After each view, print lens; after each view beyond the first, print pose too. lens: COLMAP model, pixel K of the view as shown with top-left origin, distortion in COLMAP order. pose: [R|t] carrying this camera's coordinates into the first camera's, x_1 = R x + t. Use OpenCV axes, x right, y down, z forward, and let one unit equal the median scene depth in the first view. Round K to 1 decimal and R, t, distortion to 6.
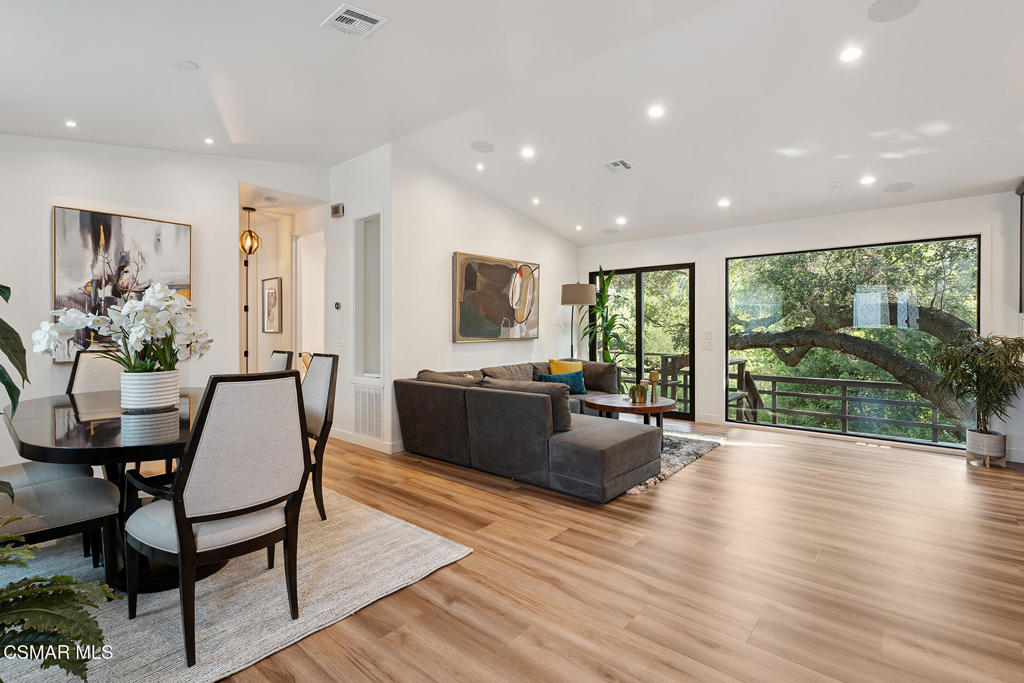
lens RADIAL K [[473.4, 0, 515.6], [0, 473.4, 331.7], [0, 0, 1]] dist [0.004380, -0.002100]
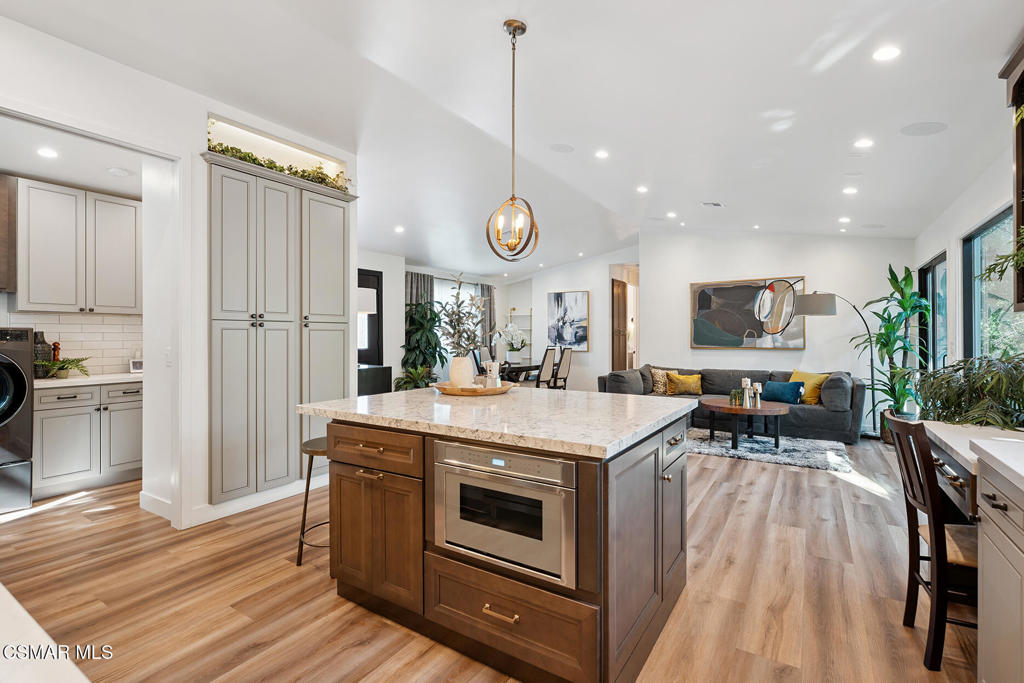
lens RADIAL K [[473.4, 0, 513.0], [0, 473.4, 336.1], [0, 0, 1]] dist [0.004380, -0.002100]
pose [[0.133890, -0.000282, -0.990996, 1.123068], [-0.011325, 0.999934, -0.001815, -0.005566], [0.990931, 0.011467, 0.133878, 0.282817]]
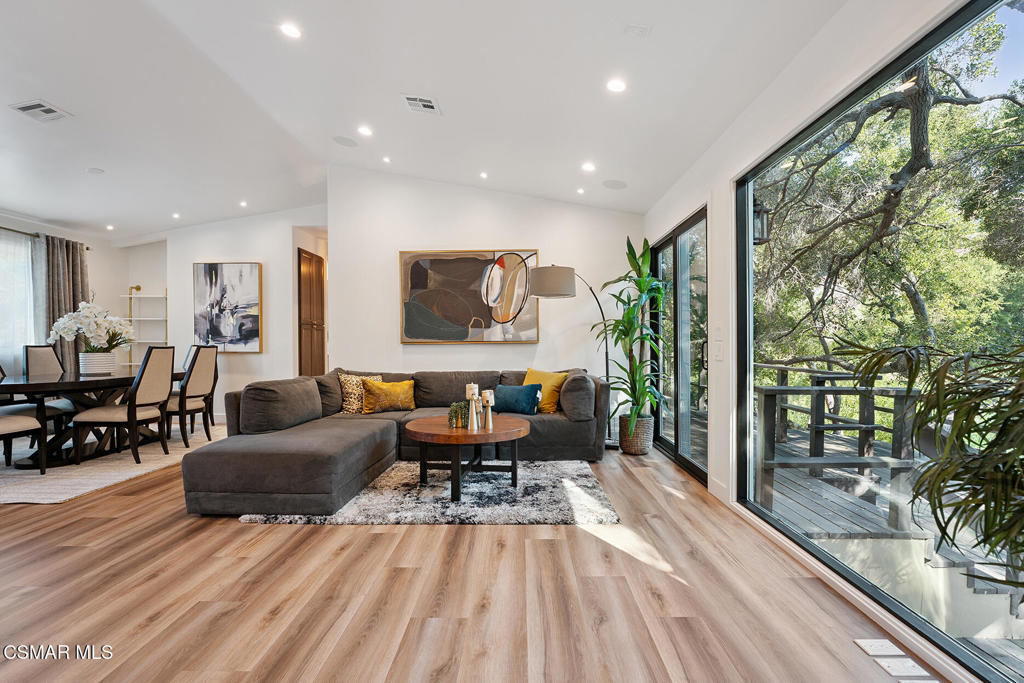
lens RADIAL K [[473.4, 0, 509.9], [0, 473.4, 346.9], [0, 0, 1]] dist [0.004380, -0.002100]
pose [[0.623122, 0.004951, -0.782109, 0.745777], [-0.004066, 0.999987, 0.003090, 0.023418], [0.782114, 0.001254, 0.623134, 0.535864]]
